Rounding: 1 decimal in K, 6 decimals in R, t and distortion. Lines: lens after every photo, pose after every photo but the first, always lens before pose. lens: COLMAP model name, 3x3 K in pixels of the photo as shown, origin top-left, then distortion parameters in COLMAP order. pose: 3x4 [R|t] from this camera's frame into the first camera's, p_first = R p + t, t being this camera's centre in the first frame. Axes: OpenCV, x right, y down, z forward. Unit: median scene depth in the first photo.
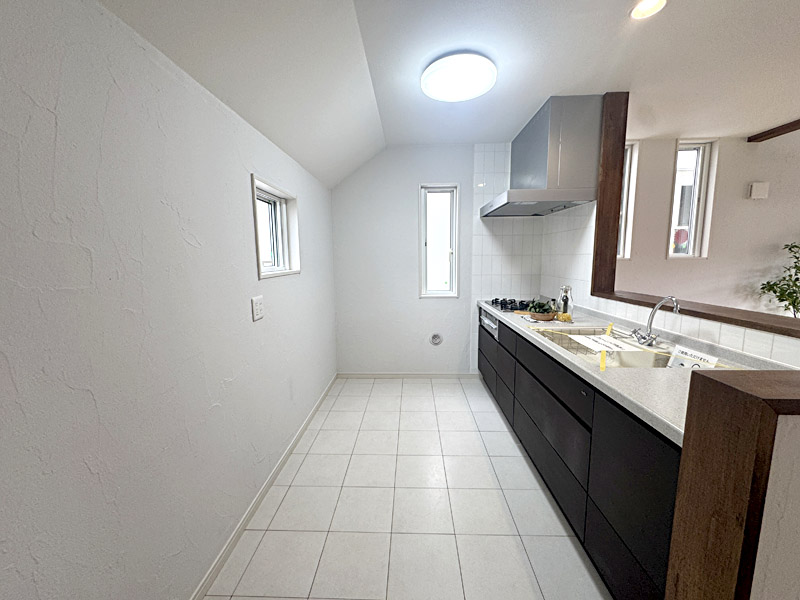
lens RADIAL K [[318.4, 0, 400.2], [0, 318.4, 298.2], [0, 0, 1]] dist [-0.001741, -0.000102]
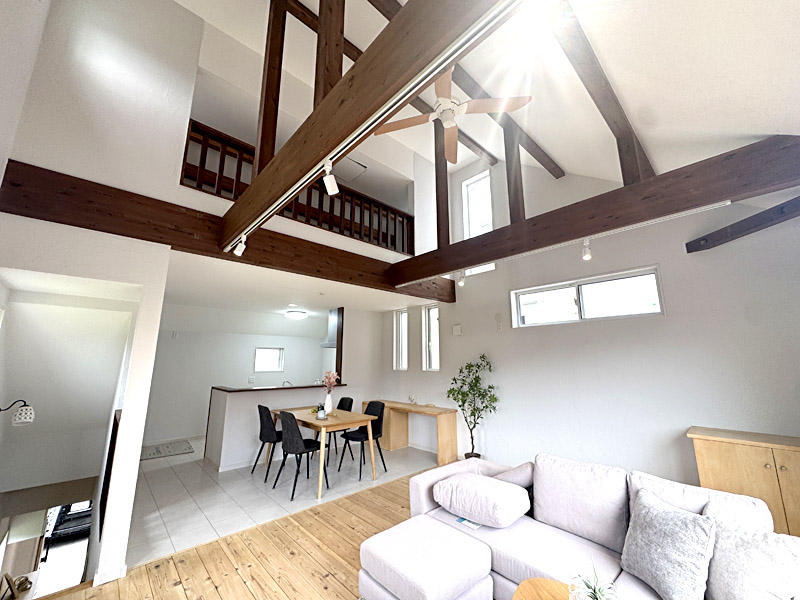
lens RADIAL K [[316.1, 0, 400.0], [0, 316.1, 300.0], [0, 0, 1]] dist [-0.000274, -0.000112]
pose [[0.704997, -0.126433, -0.697849, 2.433308], [-0.097732, 0.957274, -0.272167, -0.021494], [0.702444, 0.260079, 0.662519, -0.372158]]
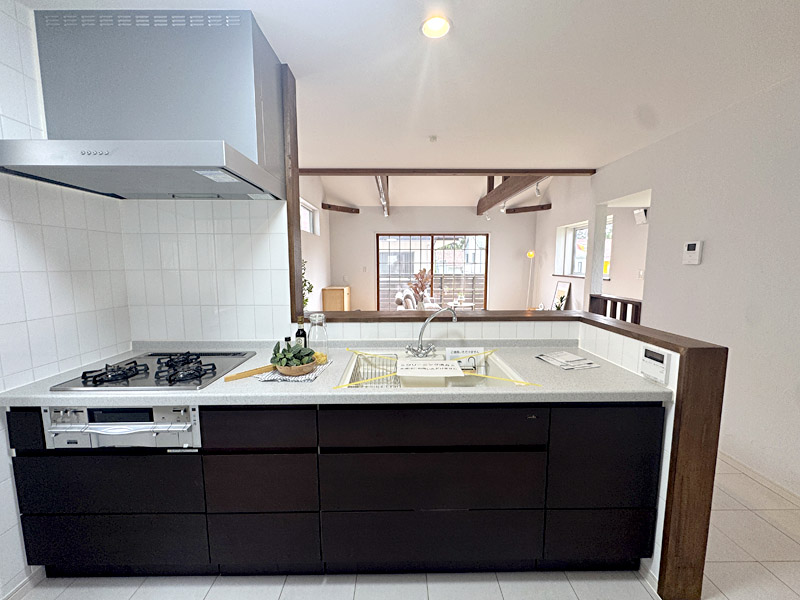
lens RADIAL K [[321.8, 0, 400.0], [0, 321.8, 300.0], [0, 0, 1]] dist [-0.001301, -0.000266]
pose [[-0.042967, -0.102940, 0.993759, -0.167534], [0.128877, 0.985796, 0.107688, -0.103634], [-0.990729, 0.132700, -0.029090, 0.682501]]
